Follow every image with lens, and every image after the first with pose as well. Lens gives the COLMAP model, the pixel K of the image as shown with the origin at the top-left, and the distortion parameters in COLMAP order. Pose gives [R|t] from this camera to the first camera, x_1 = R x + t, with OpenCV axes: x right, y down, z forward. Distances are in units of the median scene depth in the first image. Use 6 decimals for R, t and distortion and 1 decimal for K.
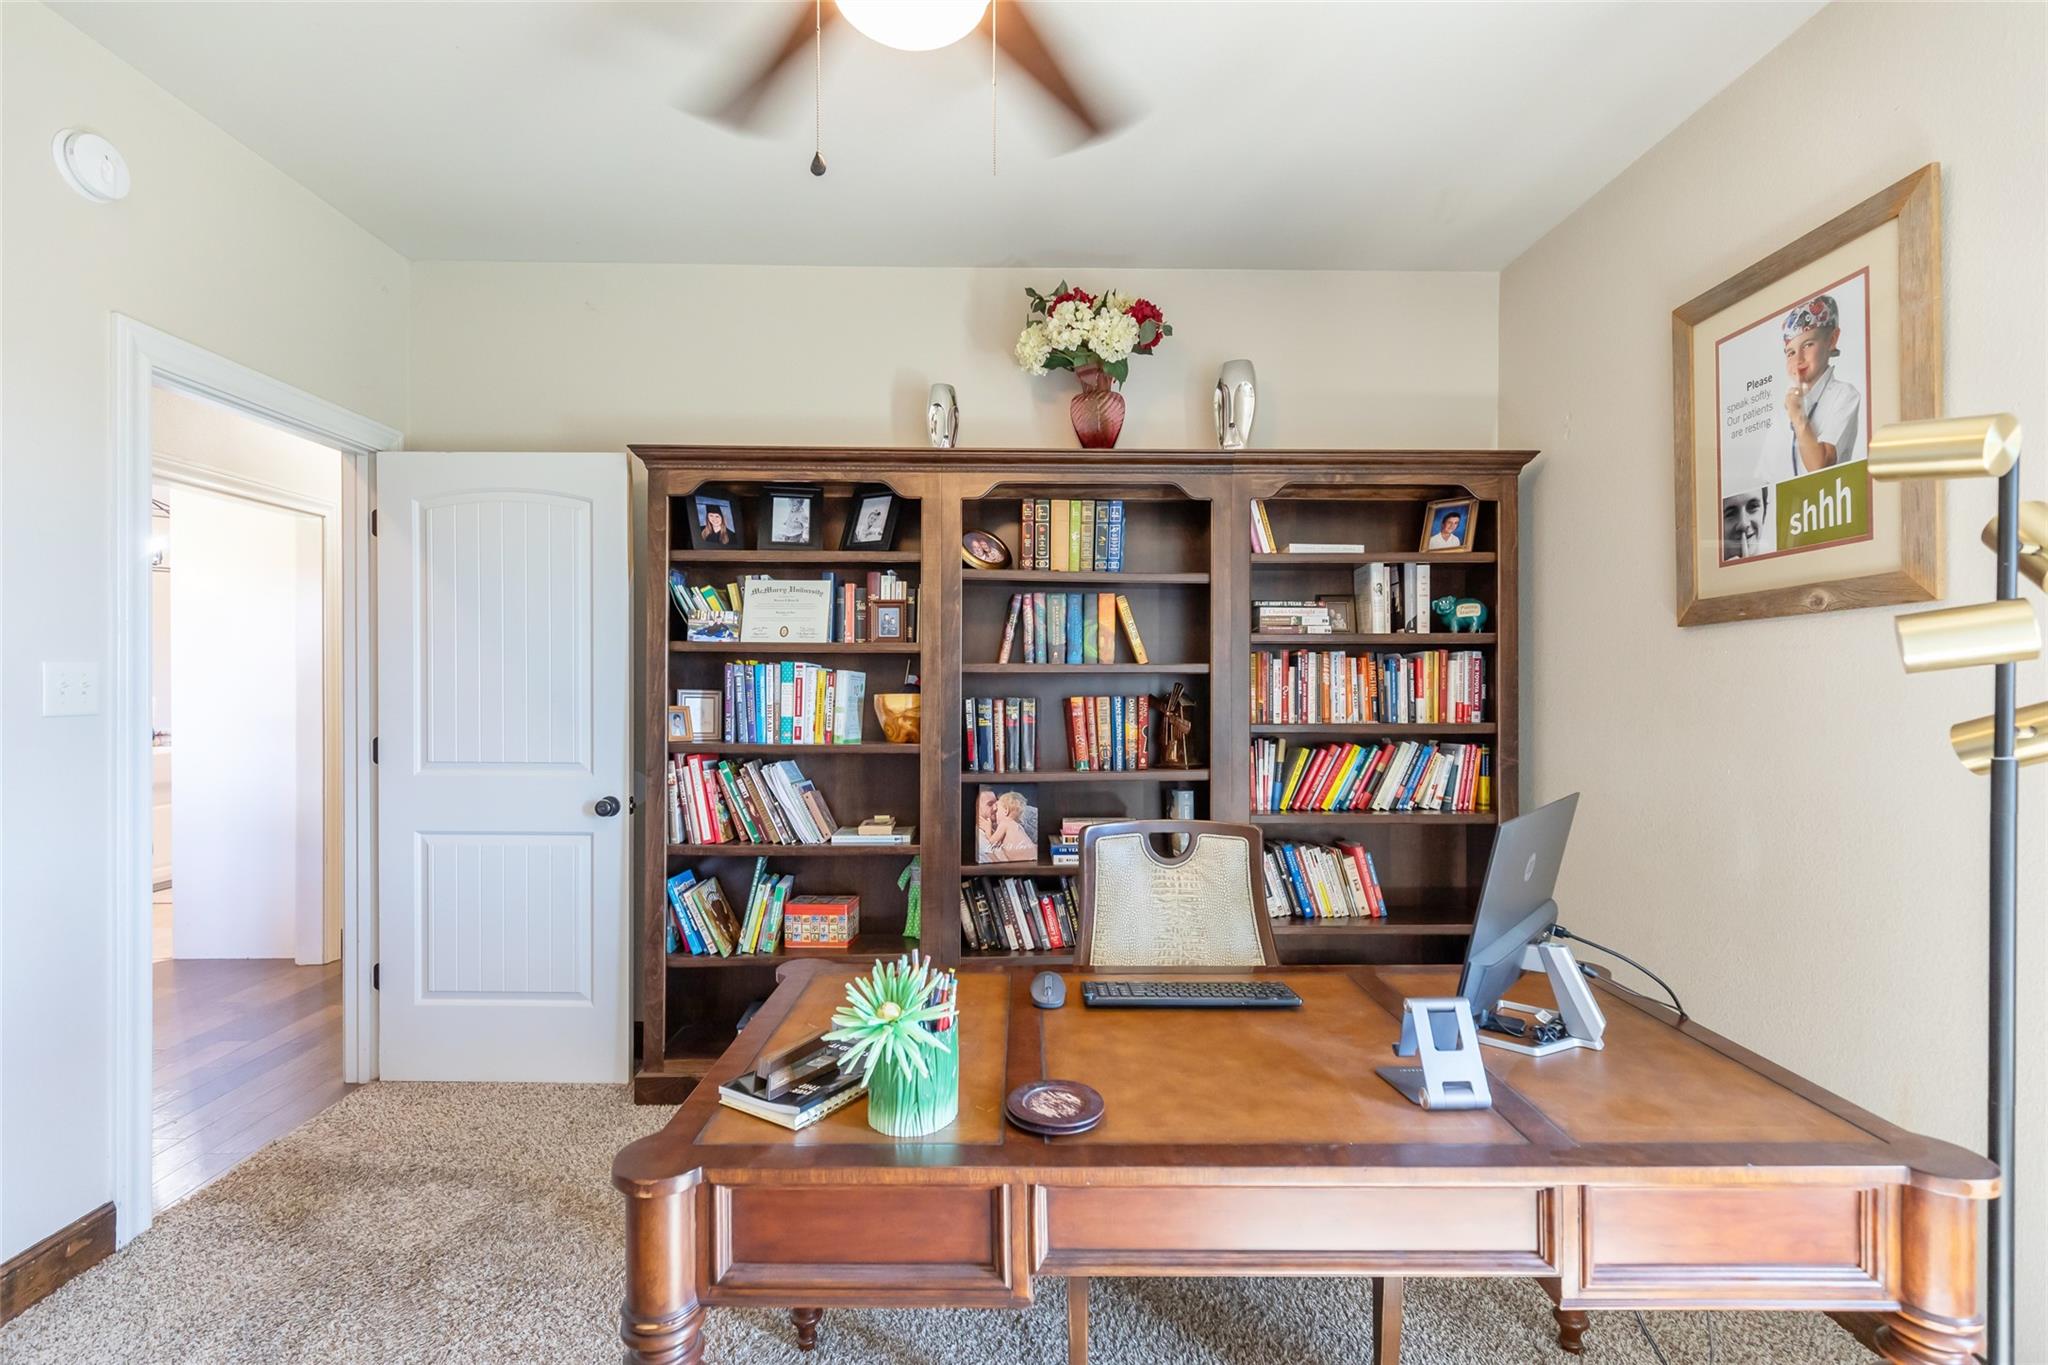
lens RADIAL K [[922.0, 0, 1023.6], [0, 922.0, 693.5], [0, 0, 1]] dist [0.009764, -0.001893]
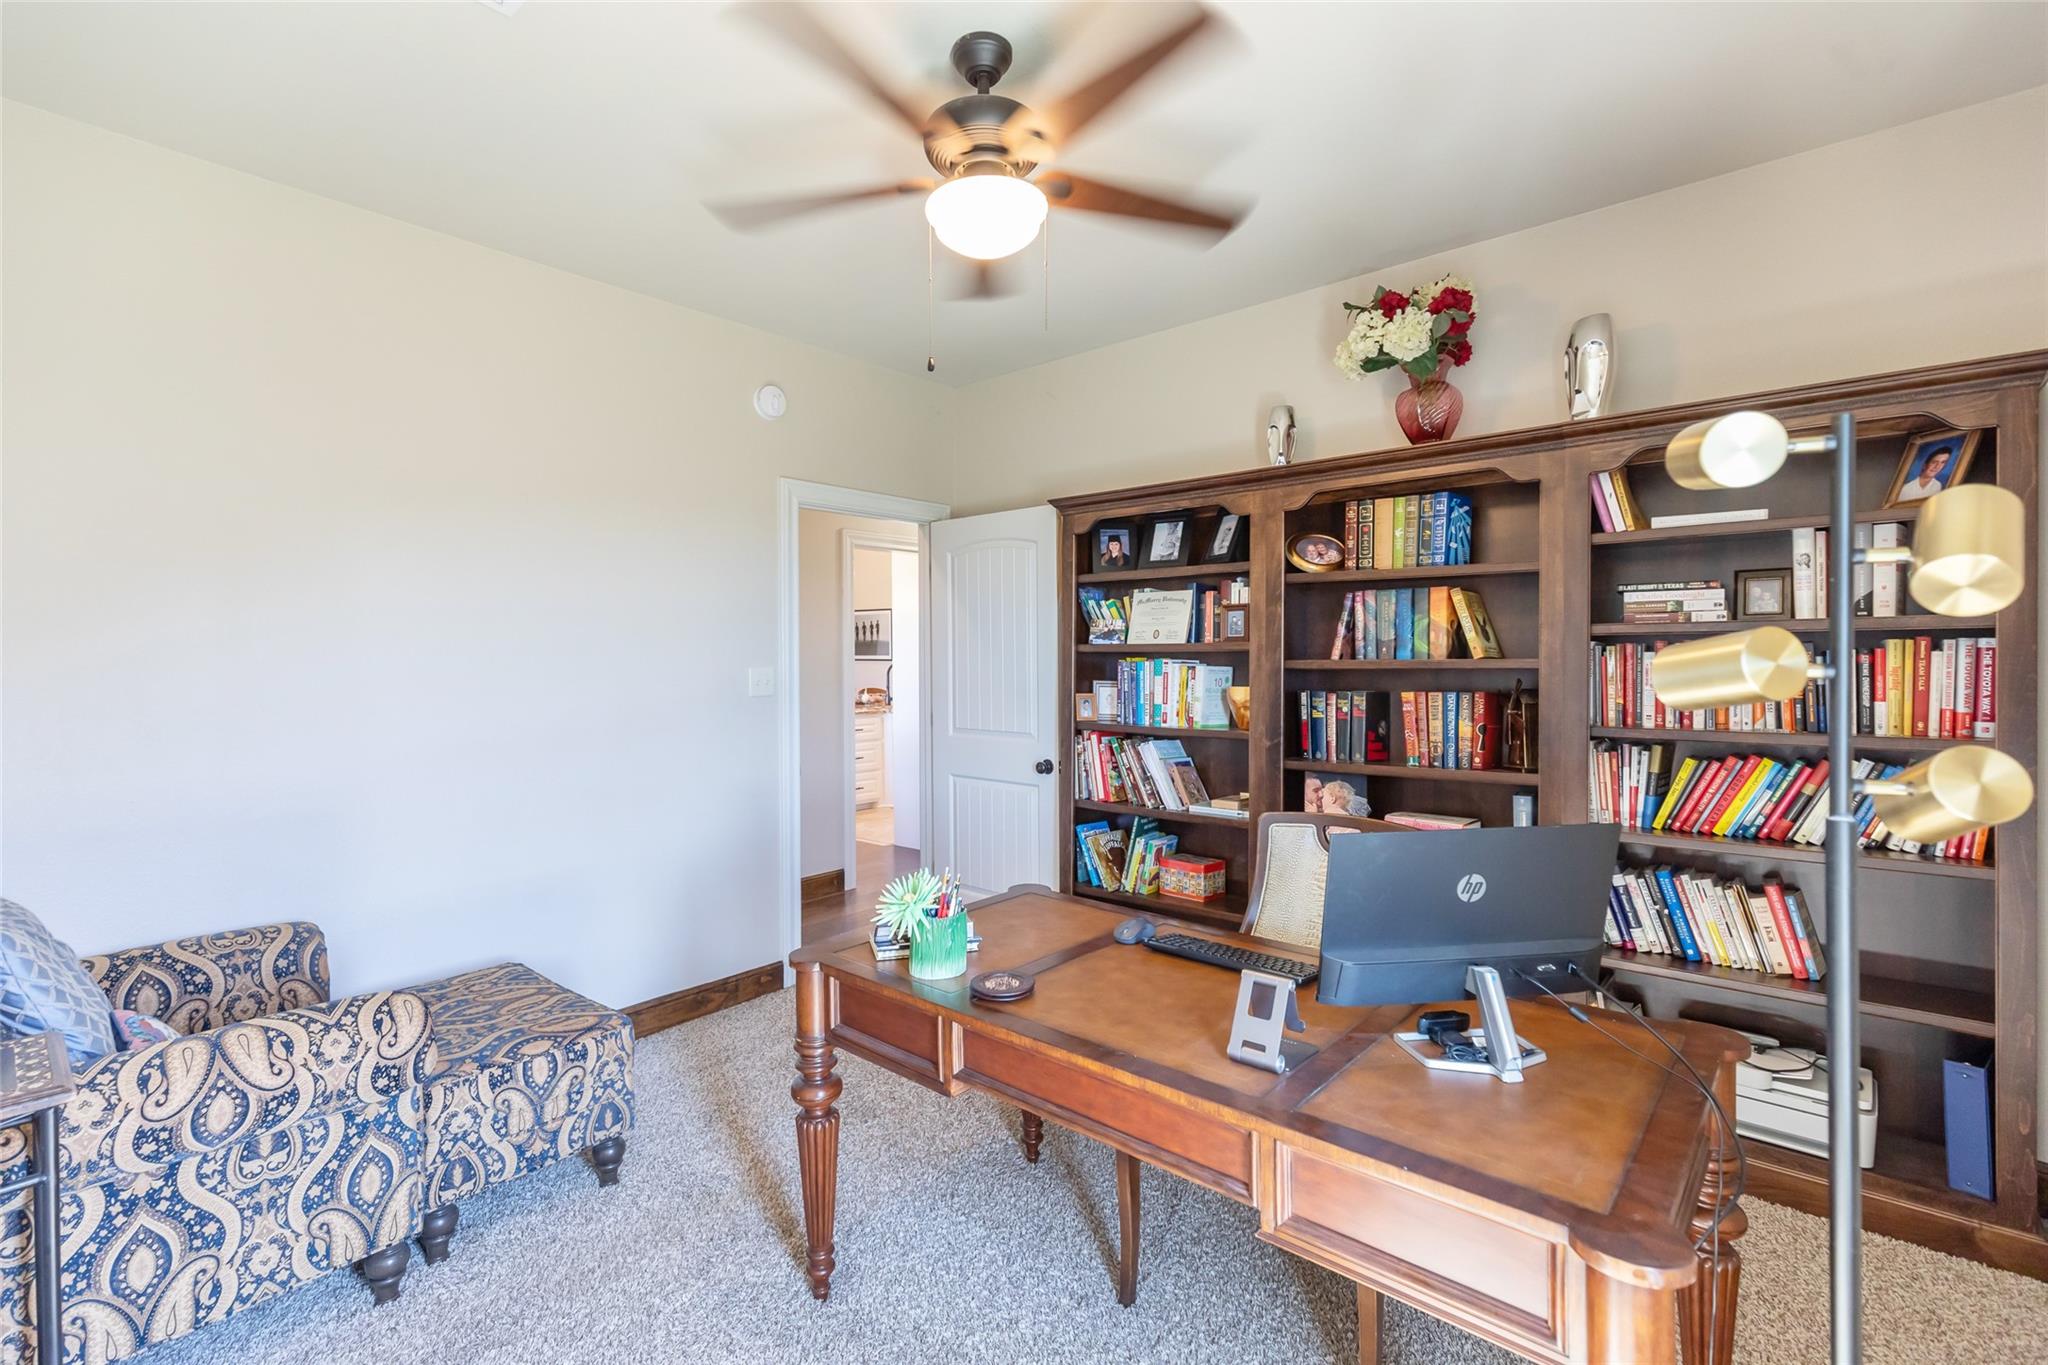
lens RADIAL K [[922.0, 0, 1009.9], [0, 922.0, 667.1], [0, 0, 1]] dist [0.009764, -0.001893]
pose [[0.741398, -0.000306, -0.671065, 0.415593], [0.001931, 0.999997, 0.001677, -0.026177], [0.671063, -0.002539, 0.741396, -0.035520]]
